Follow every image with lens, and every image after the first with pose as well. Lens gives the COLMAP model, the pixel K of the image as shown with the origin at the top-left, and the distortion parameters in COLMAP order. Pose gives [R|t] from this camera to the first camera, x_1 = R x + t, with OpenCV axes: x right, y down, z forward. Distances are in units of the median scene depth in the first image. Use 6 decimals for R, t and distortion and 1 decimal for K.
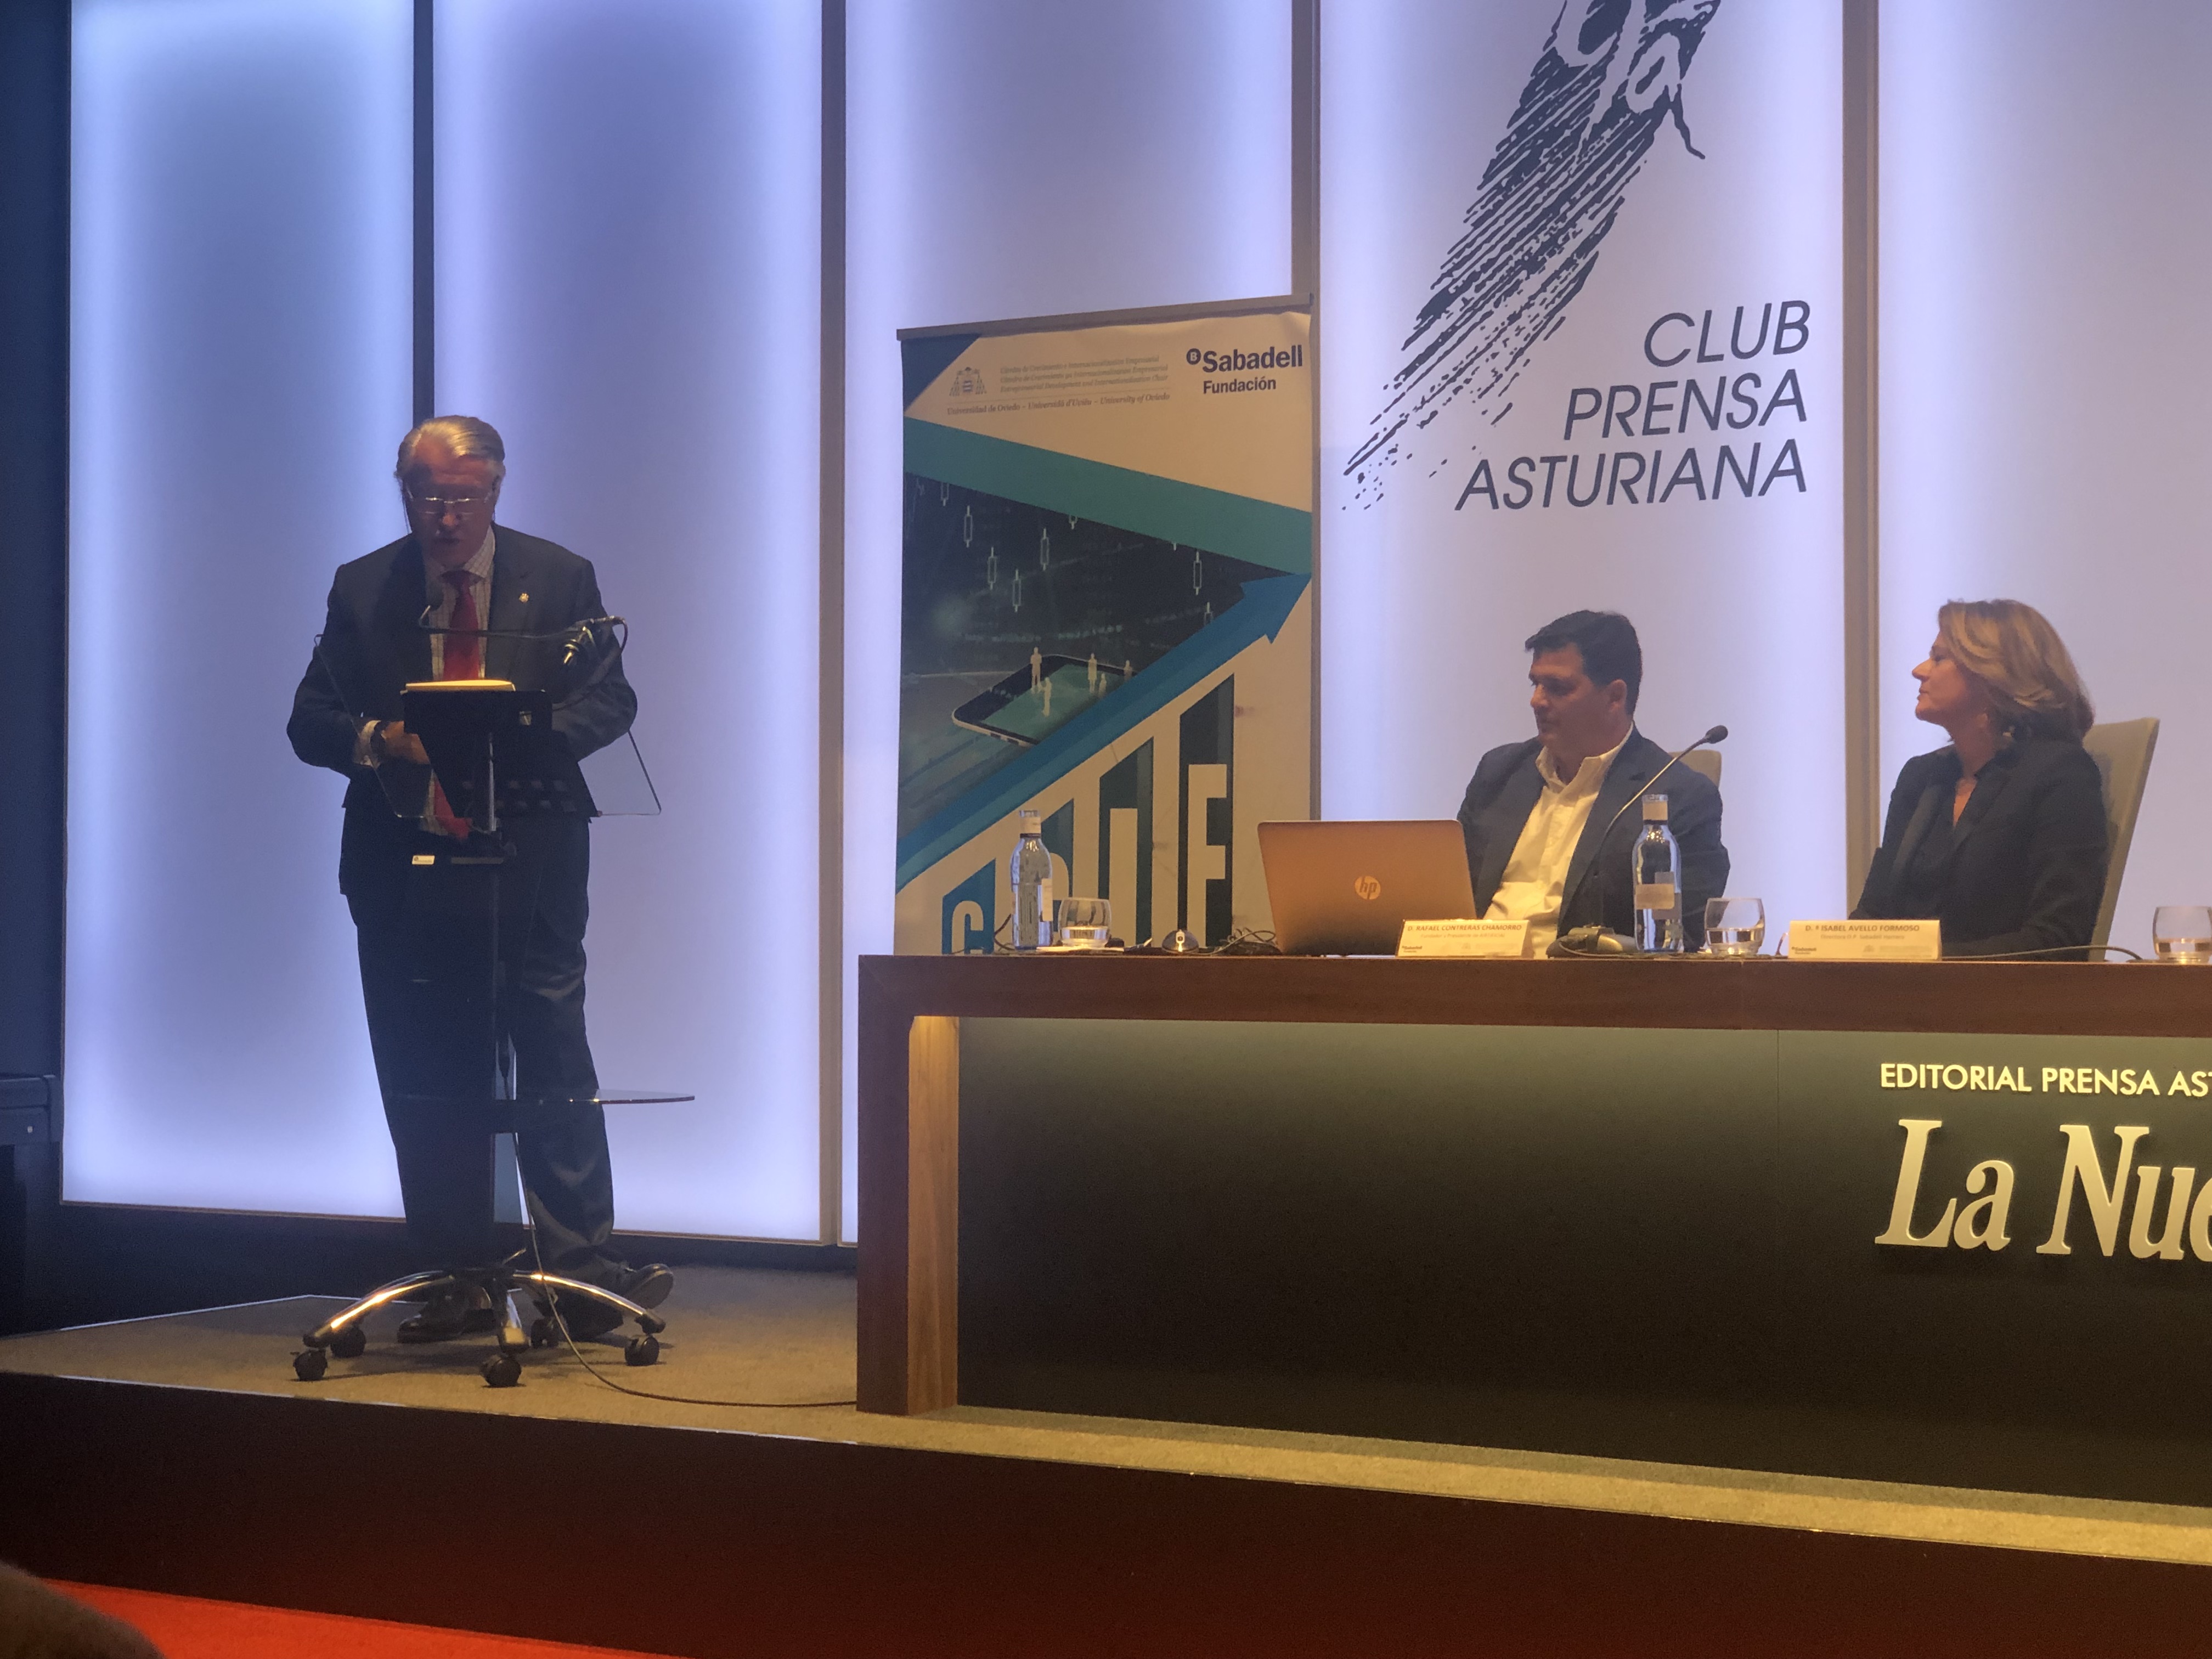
lens RADIAL K [[3614.1, 0, 1109.2], [0, 3614.1, 825.6], [0, 0, 1]] dist [-0.019317, 1.399757]
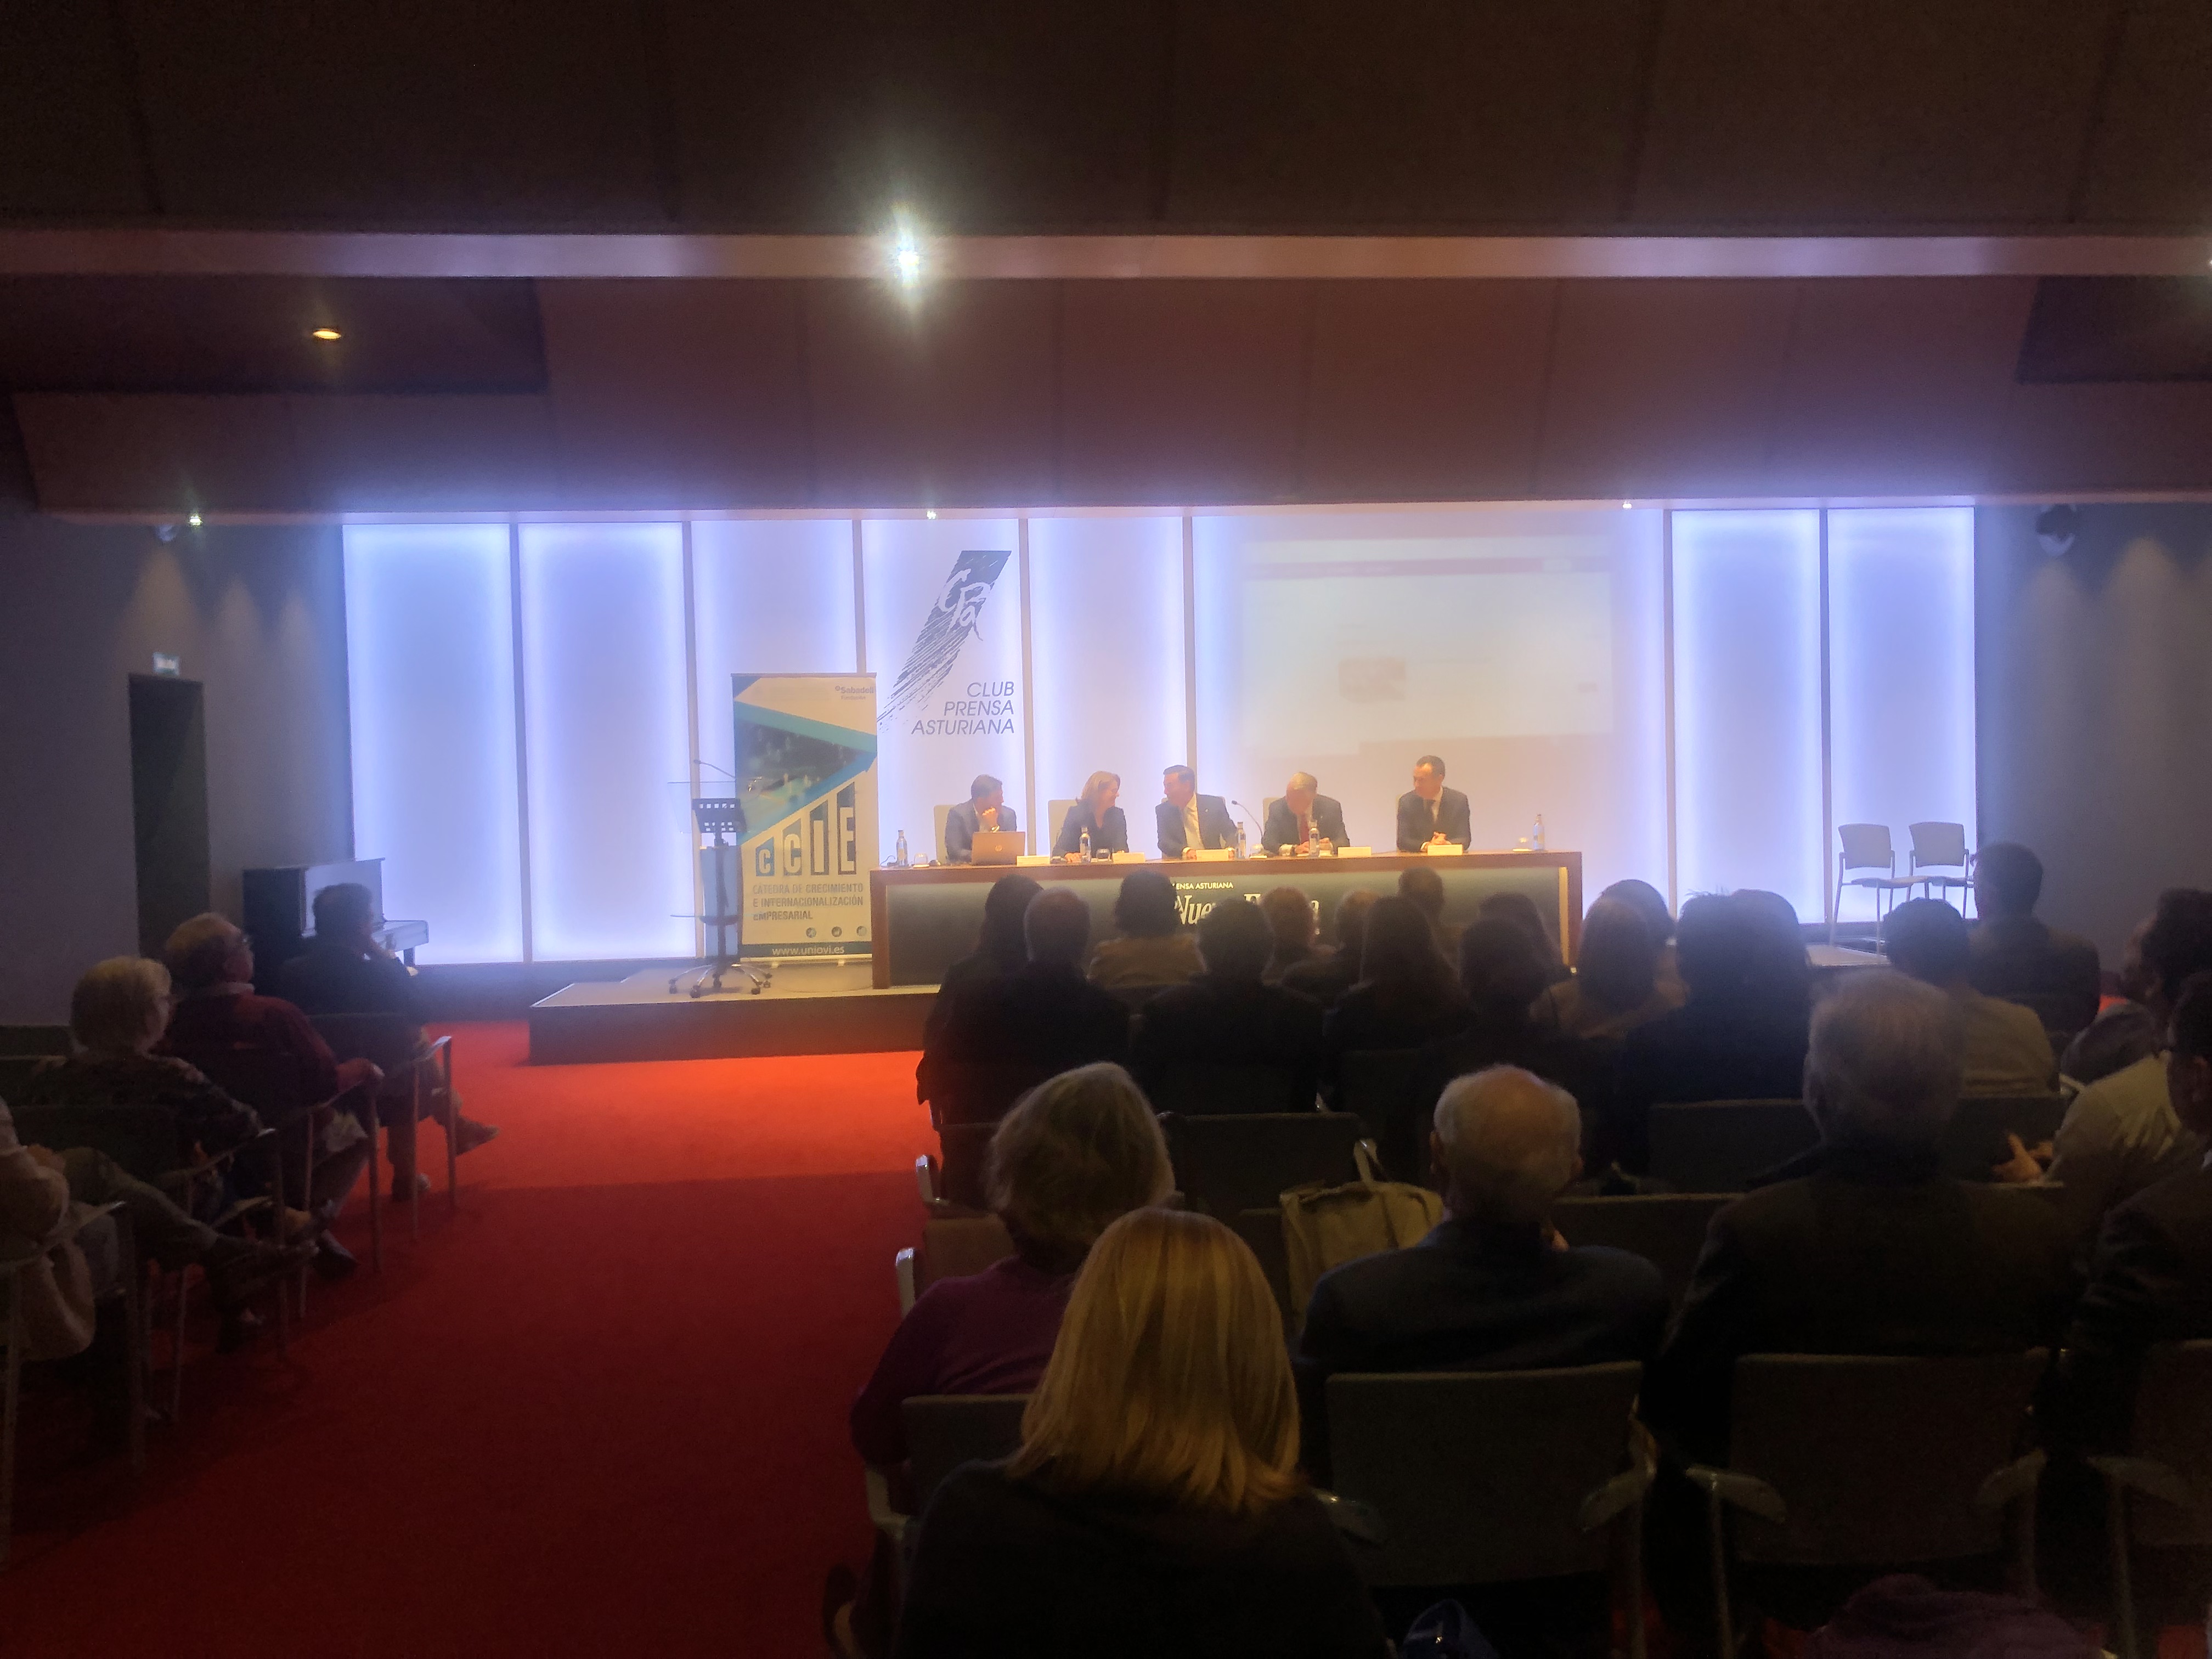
lens RADIAL K [[1800.2, 0, 1109.2], [0, 1800.2, 832.6], [0, 0, 1]] dist [0.077990, -0.197805]
pose [[0.821969, -0.034465, 0.568489, -0.760549], [0.009143, 0.998837, 0.047335, -0.073913], [-0.569459, -0.033711, 0.821328, -0.566125]]
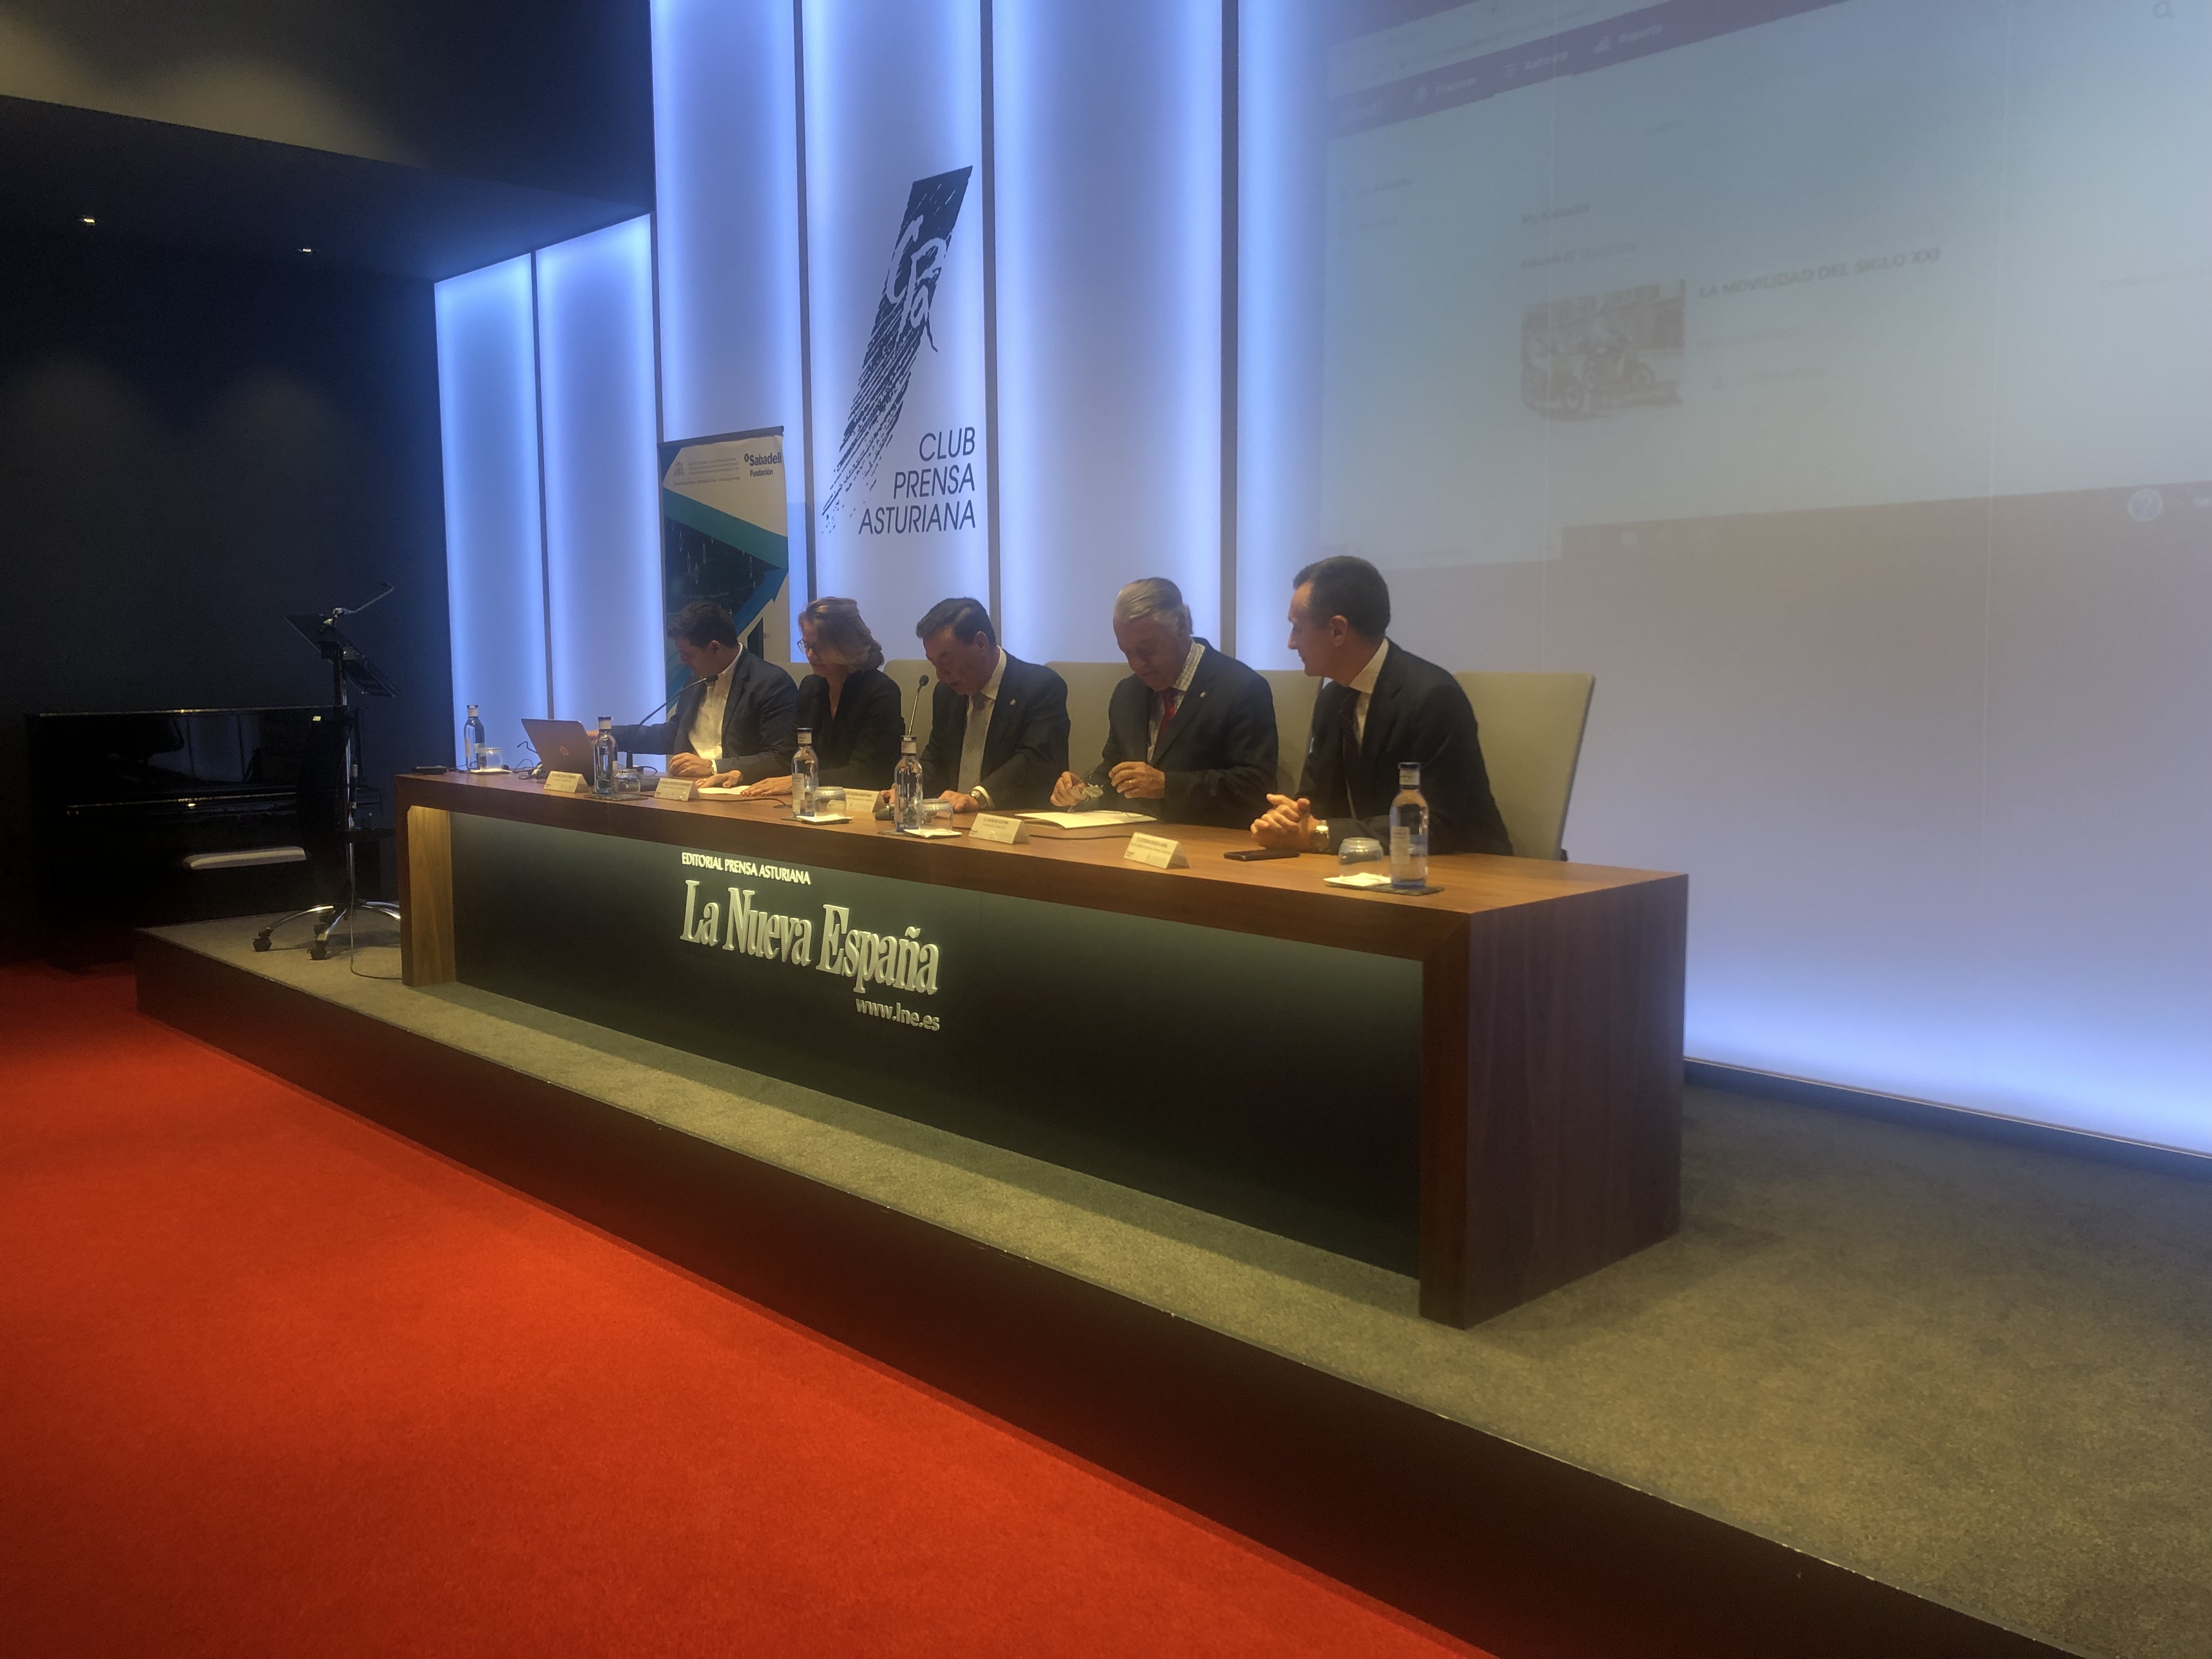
lens RADIAL K [[1800.2, 0, 1109.2], [0, 1800.2, 832.6], [0, 0, 1]] dist [0.077990, -0.197805]
pose [[0.957858, 0.026446, -0.286023, 0.525516], [0.012145, 0.991133, 0.132314, -0.055187], [0.286986, -0.130212, 0.949044, 0.075211]]
